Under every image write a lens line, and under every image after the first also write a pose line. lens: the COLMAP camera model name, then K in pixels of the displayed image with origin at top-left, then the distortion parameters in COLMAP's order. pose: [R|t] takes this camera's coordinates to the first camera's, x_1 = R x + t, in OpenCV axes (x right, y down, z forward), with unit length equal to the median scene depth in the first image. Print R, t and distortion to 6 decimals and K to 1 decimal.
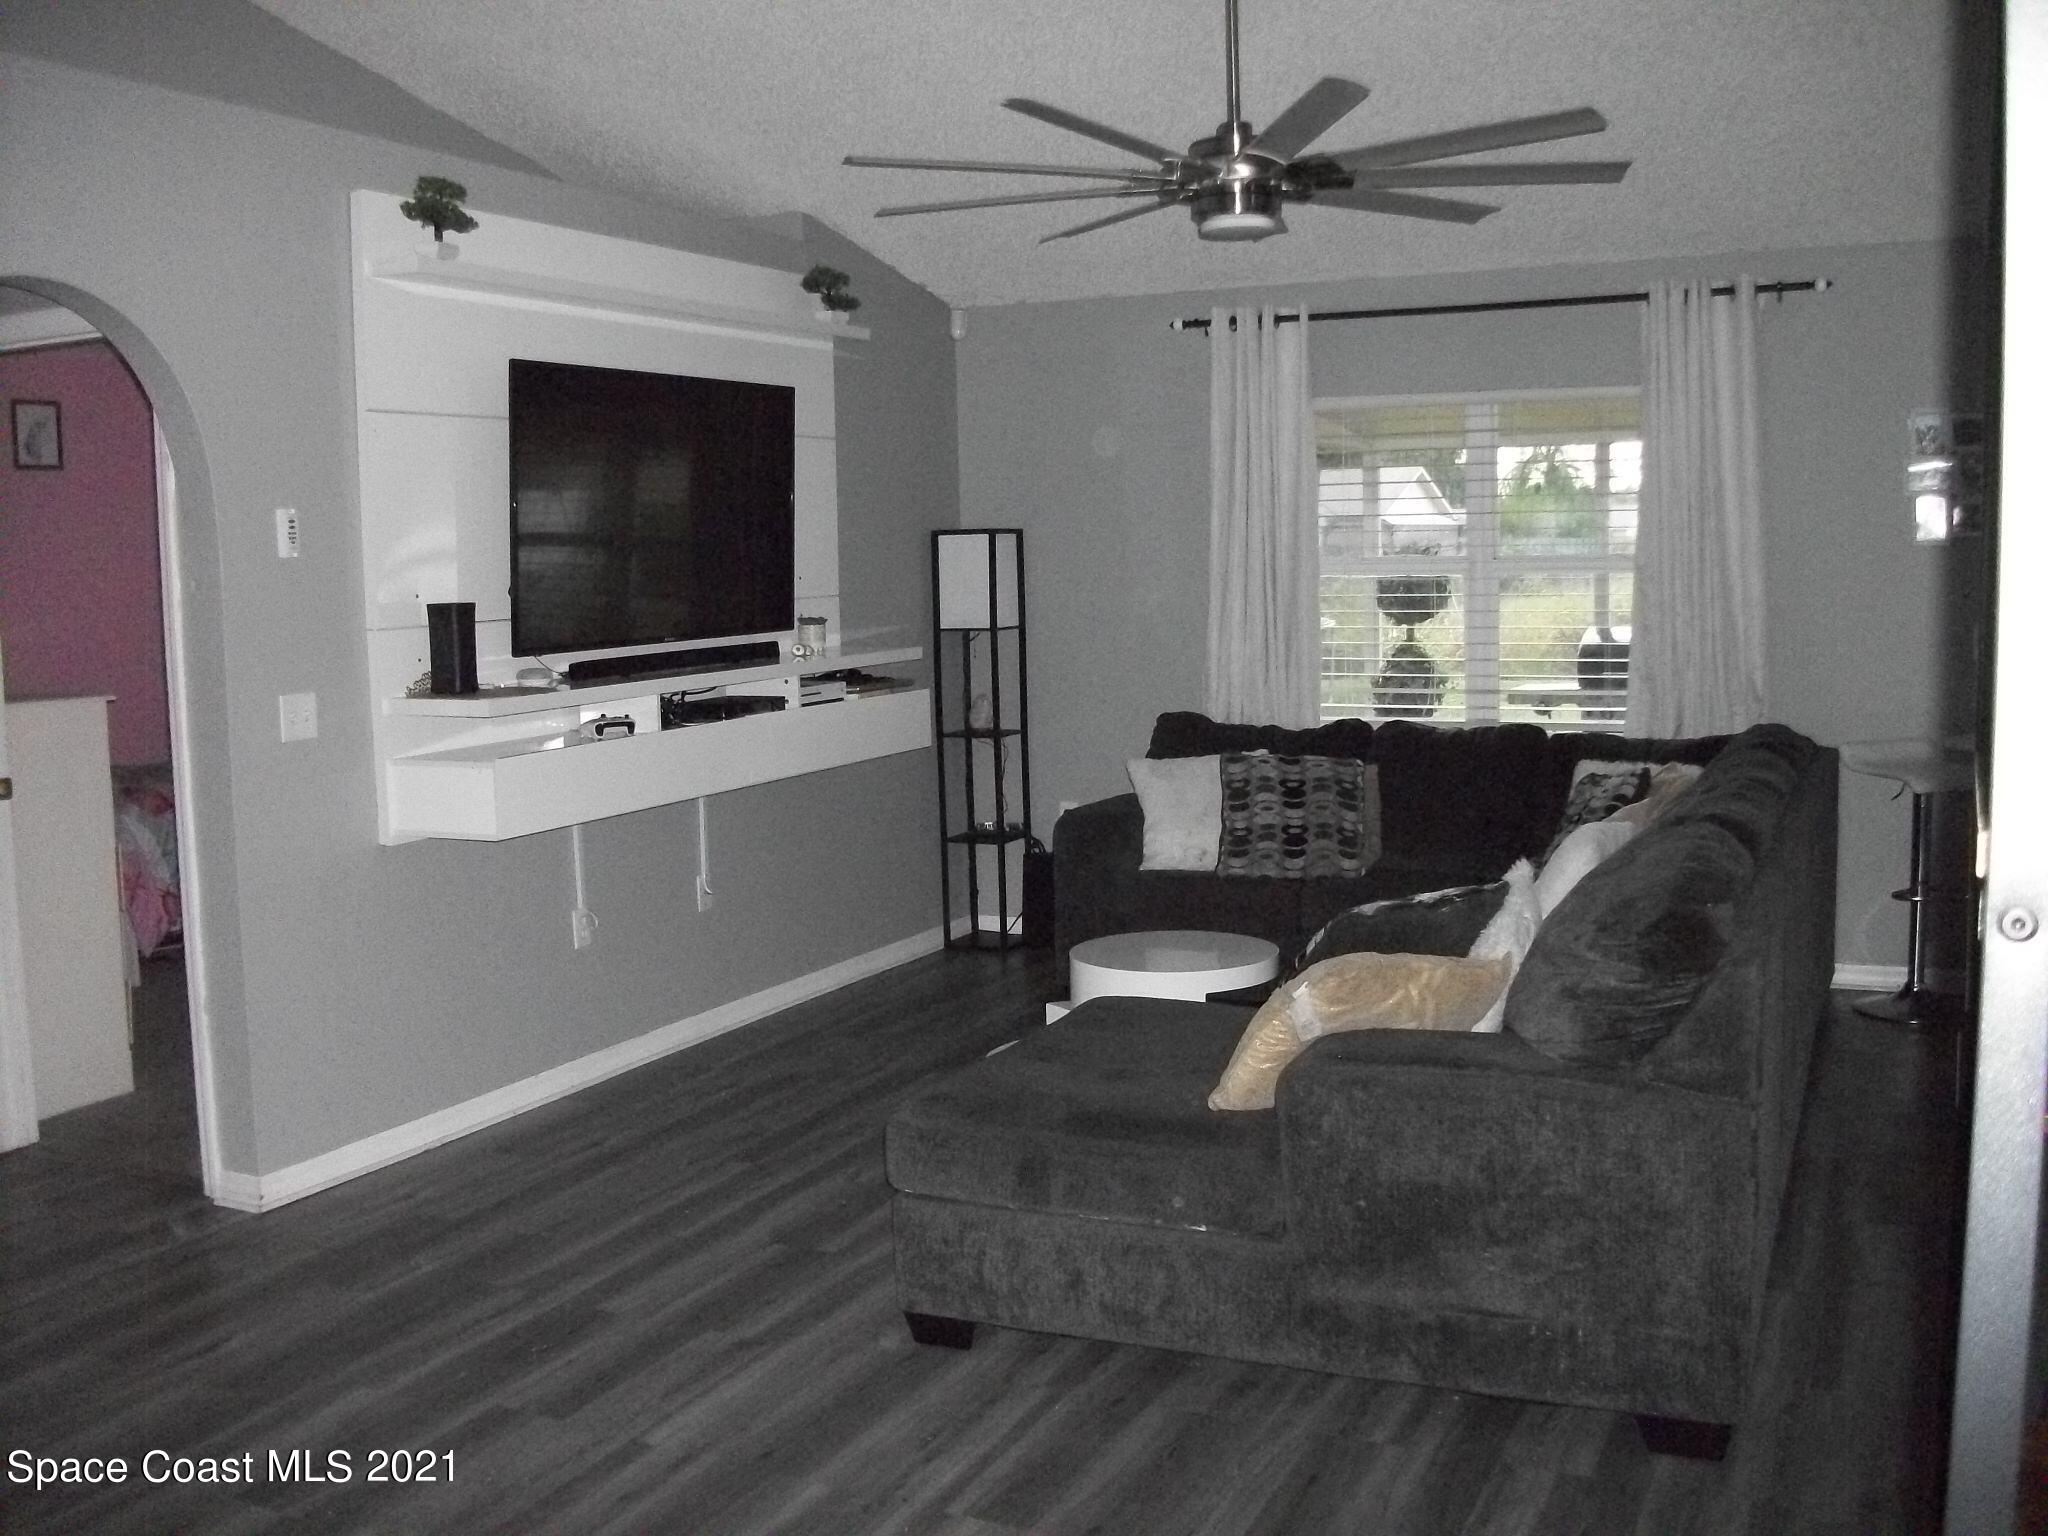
lens RADIAL K [[1942.6, 0, 1060.9], [0, 1942.6, 727.6], [0, 0, 1]] dist [-0.155011, 0.085229]
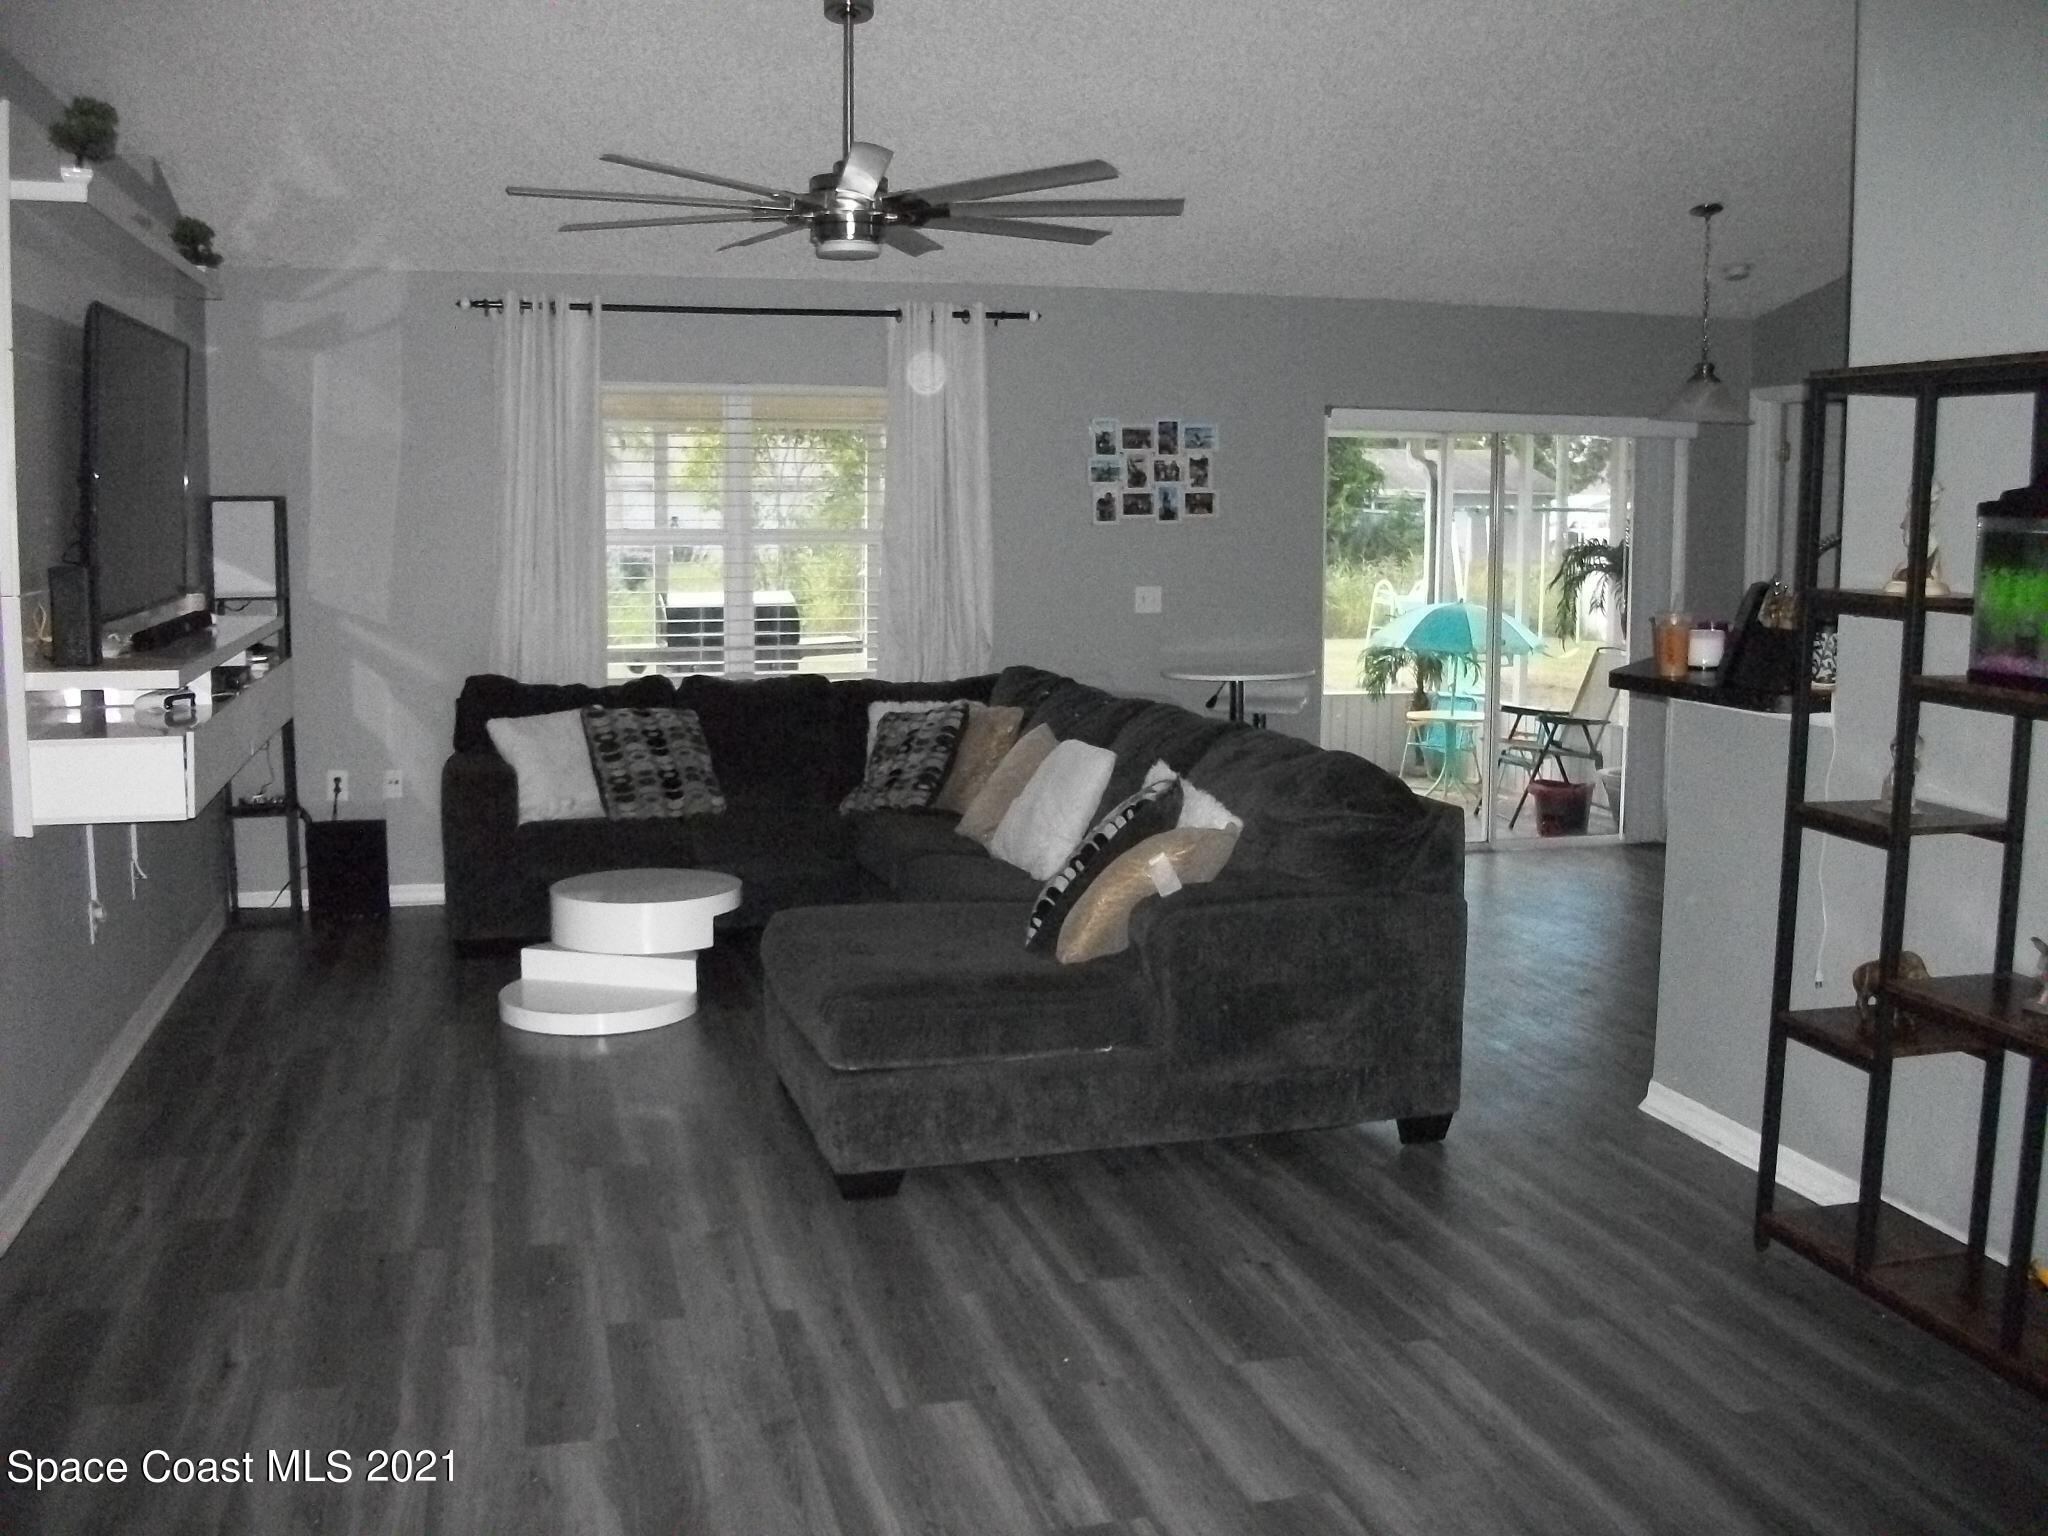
lens RADIAL K [[1942.6, 0, 1060.9], [0, 1942.6, 727.6], [0, 0, 1]] dist [-0.155011, 0.085229]
pose [[0.759518, -0.047514, 0.648748, -0.428977], [0.036478, 0.998870, 0.030450, 0.000406], [-0.649462, 0.000537, 0.760394, 0.011115]]
